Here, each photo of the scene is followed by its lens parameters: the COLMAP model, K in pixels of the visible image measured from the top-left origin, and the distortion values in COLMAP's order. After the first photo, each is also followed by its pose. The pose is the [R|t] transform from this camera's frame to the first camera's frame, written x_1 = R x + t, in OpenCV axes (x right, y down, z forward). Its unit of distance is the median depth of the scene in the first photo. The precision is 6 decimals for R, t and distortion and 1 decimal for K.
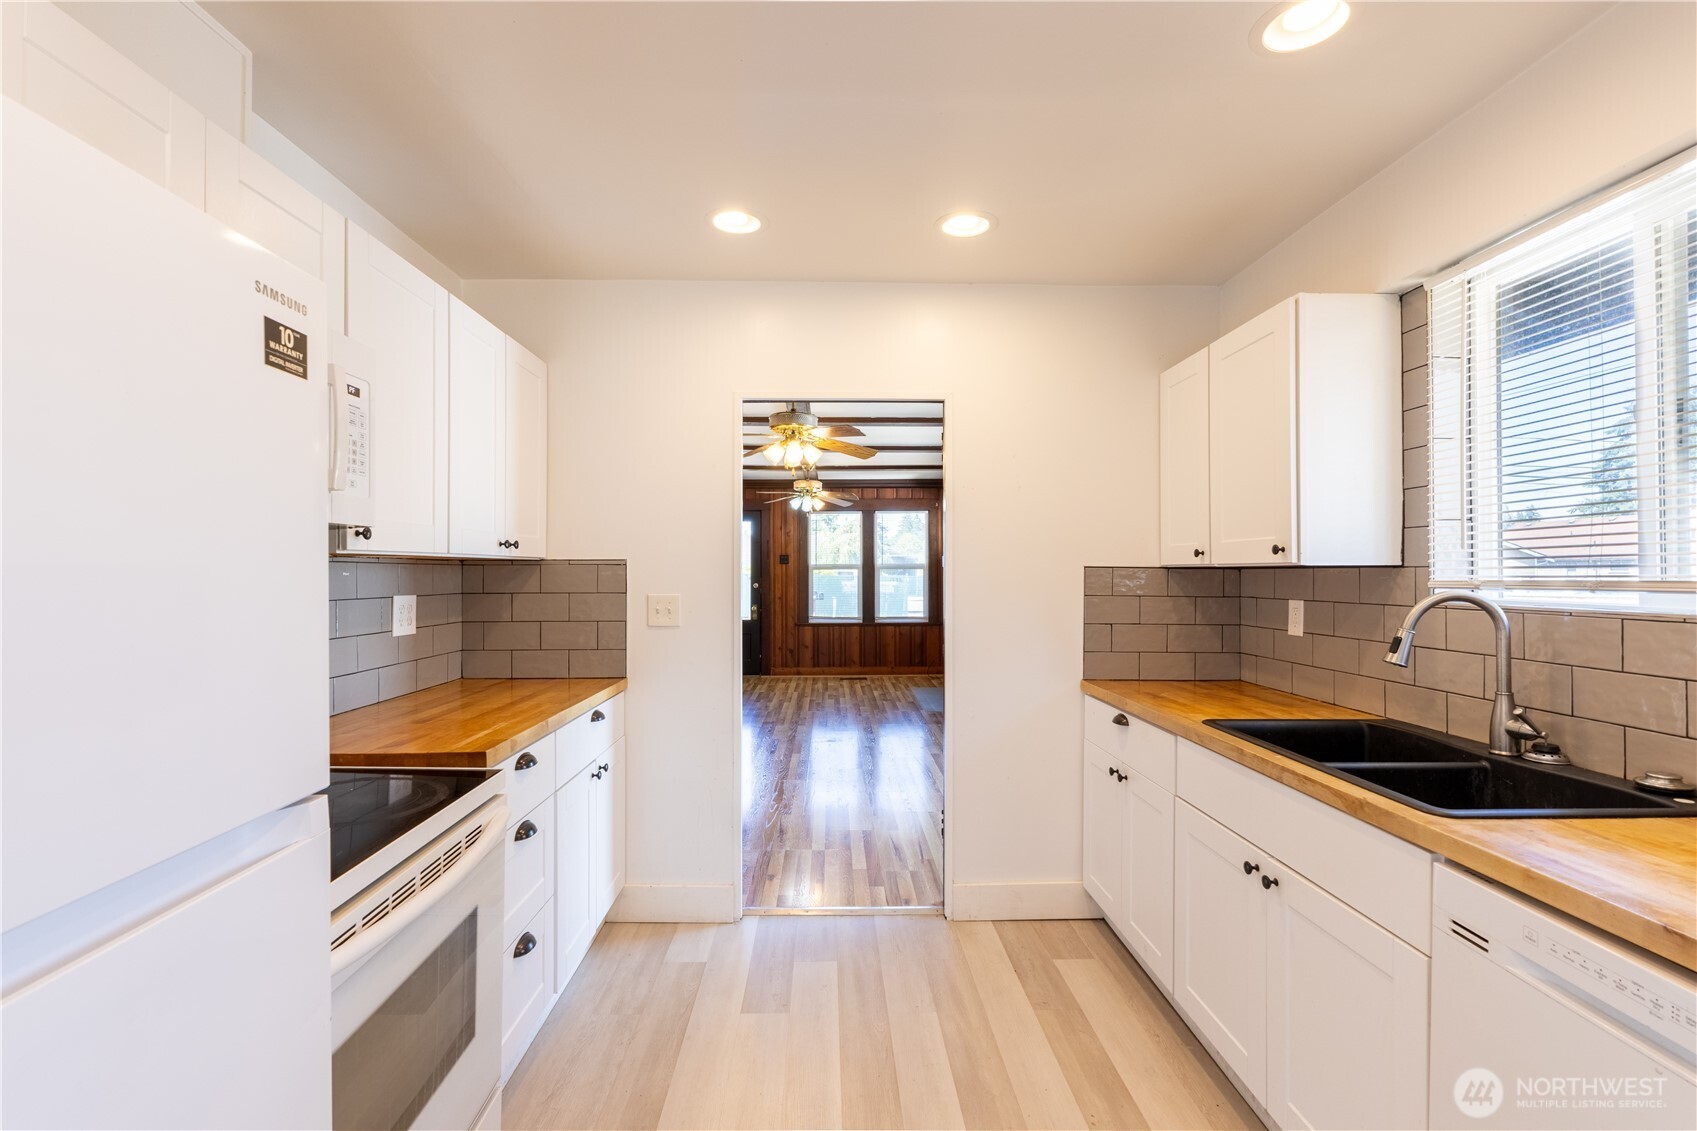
lens RADIAL K [[760.8, 0, 836.7], [0, 760.8, 567.7], [0, 0, 1]] dist [-0.002194, 0.000465]
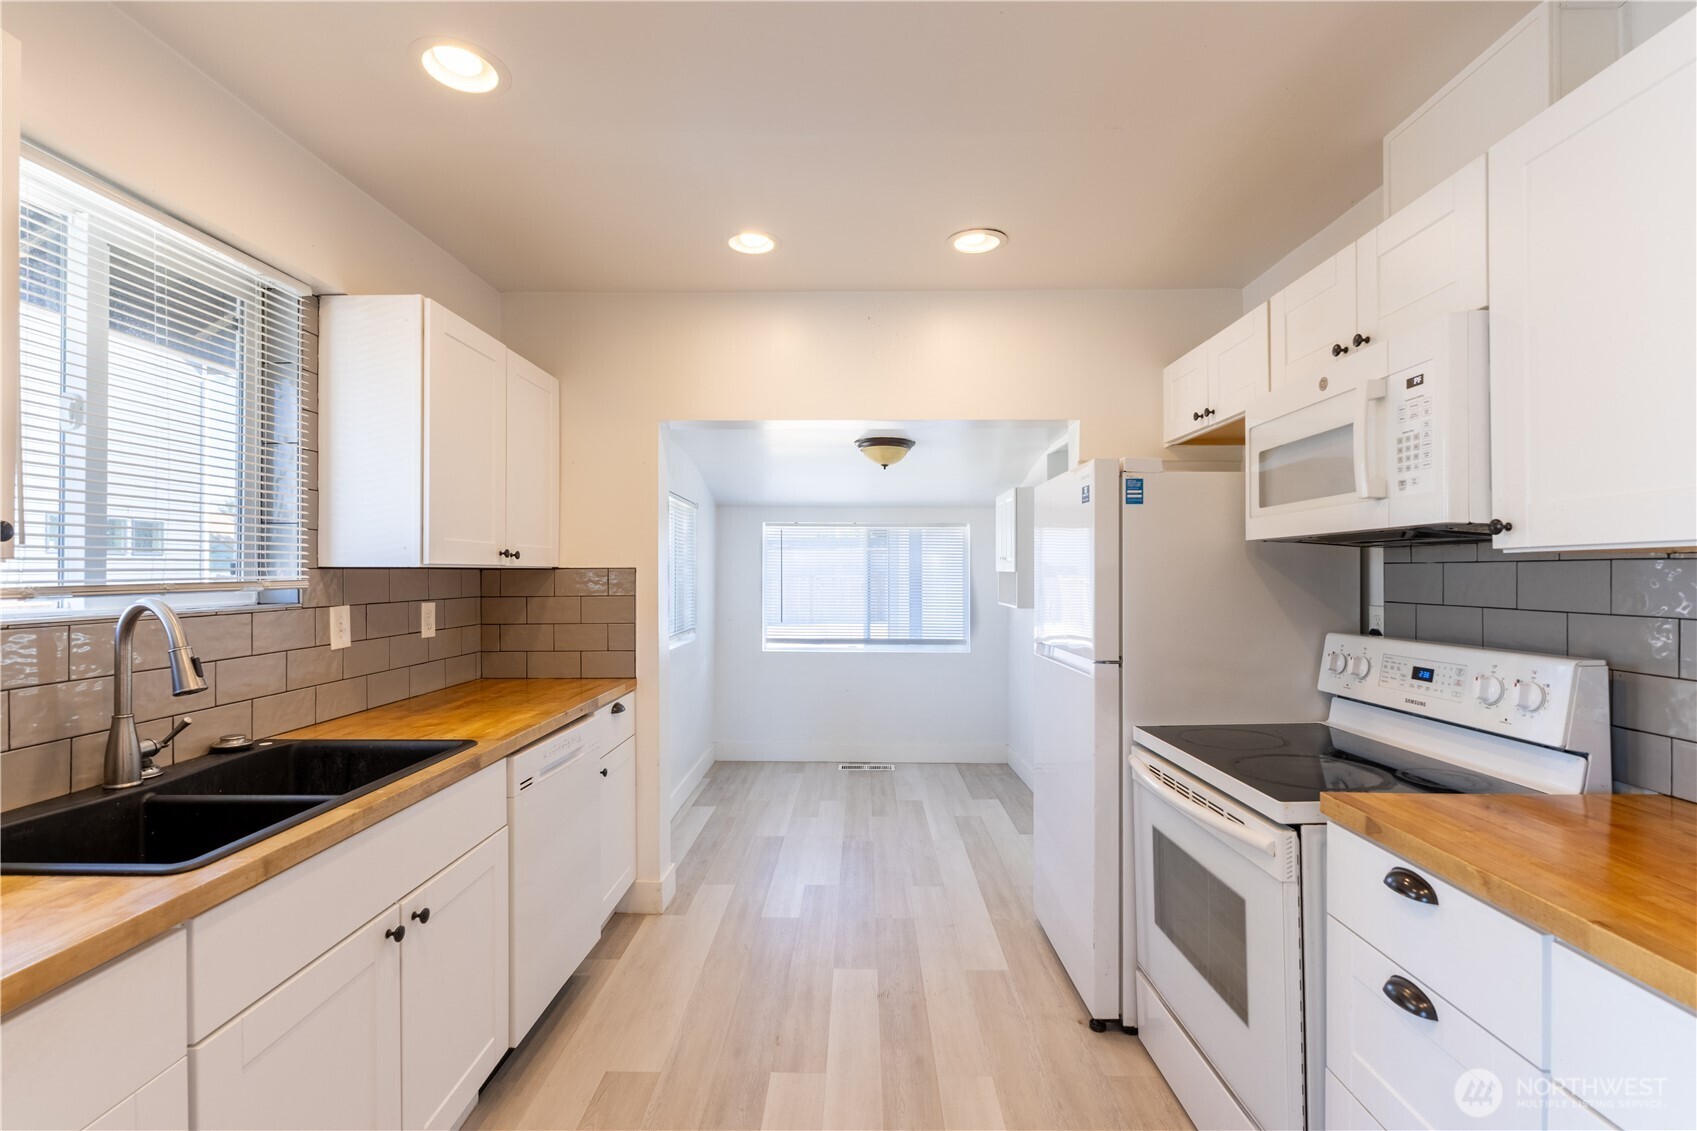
lens RADIAL K [[760.8, 0, 851.7], [0, 760.8, 568.5], [0, 0, 1]] dist [-0.002194, 0.000465]
pose [[-0.999100, 0.000822, 0.042417, 0.007835], [0.000540, 0.999978, -0.006658, 0.001240], [-0.042421, -0.006629, -0.999078, 1.249100]]
